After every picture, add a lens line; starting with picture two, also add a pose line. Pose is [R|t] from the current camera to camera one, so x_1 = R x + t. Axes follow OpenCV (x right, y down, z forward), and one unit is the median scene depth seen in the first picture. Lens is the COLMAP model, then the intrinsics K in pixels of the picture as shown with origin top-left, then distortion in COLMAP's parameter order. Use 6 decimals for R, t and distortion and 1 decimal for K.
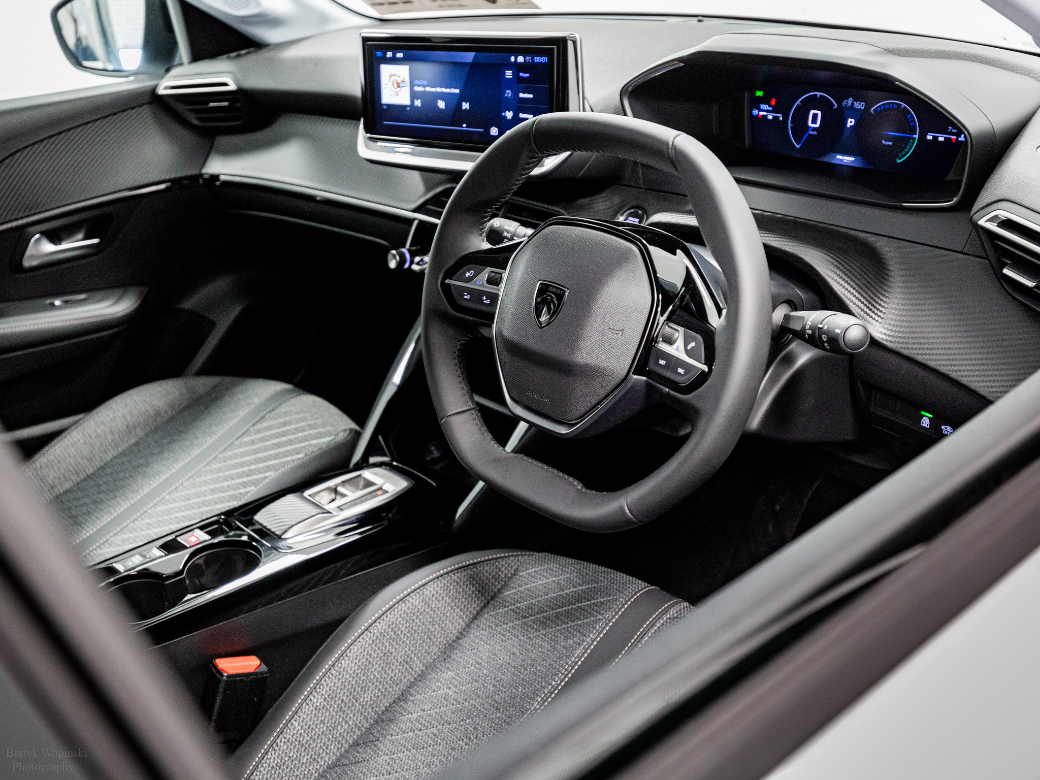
lens RADIAL K [[1130.4, 0, 520.2], [0, 1130.4, 388.1], [0, 0, 1]] dist [0.021719, 0.000000]
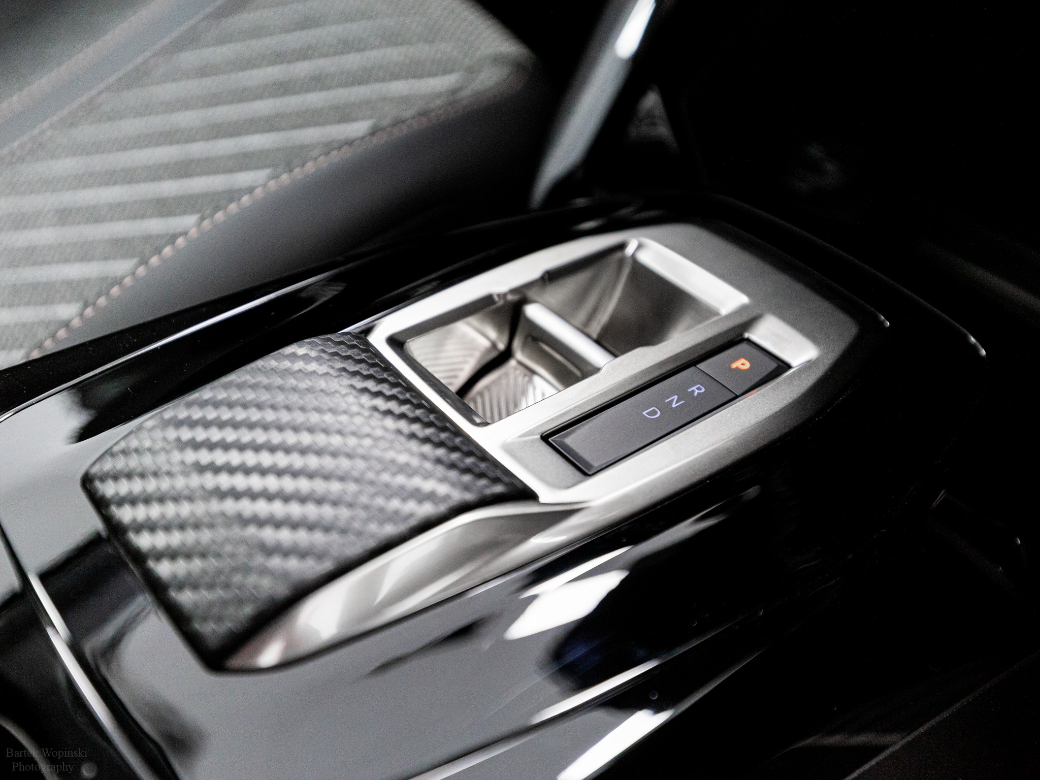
lens RADIAL K [[1130.4, 0, 519.8], [0, 1130.4, 390.0], [0, 0, 1]] dist [0.021719, 0.000000]
pose [[0.994339, 0.105885, -0.008799, -0.143099], [-0.099393, 0.956242, 0.275175, 0.039792], [0.037551, -0.272743, 0.961354, 0.709629]]
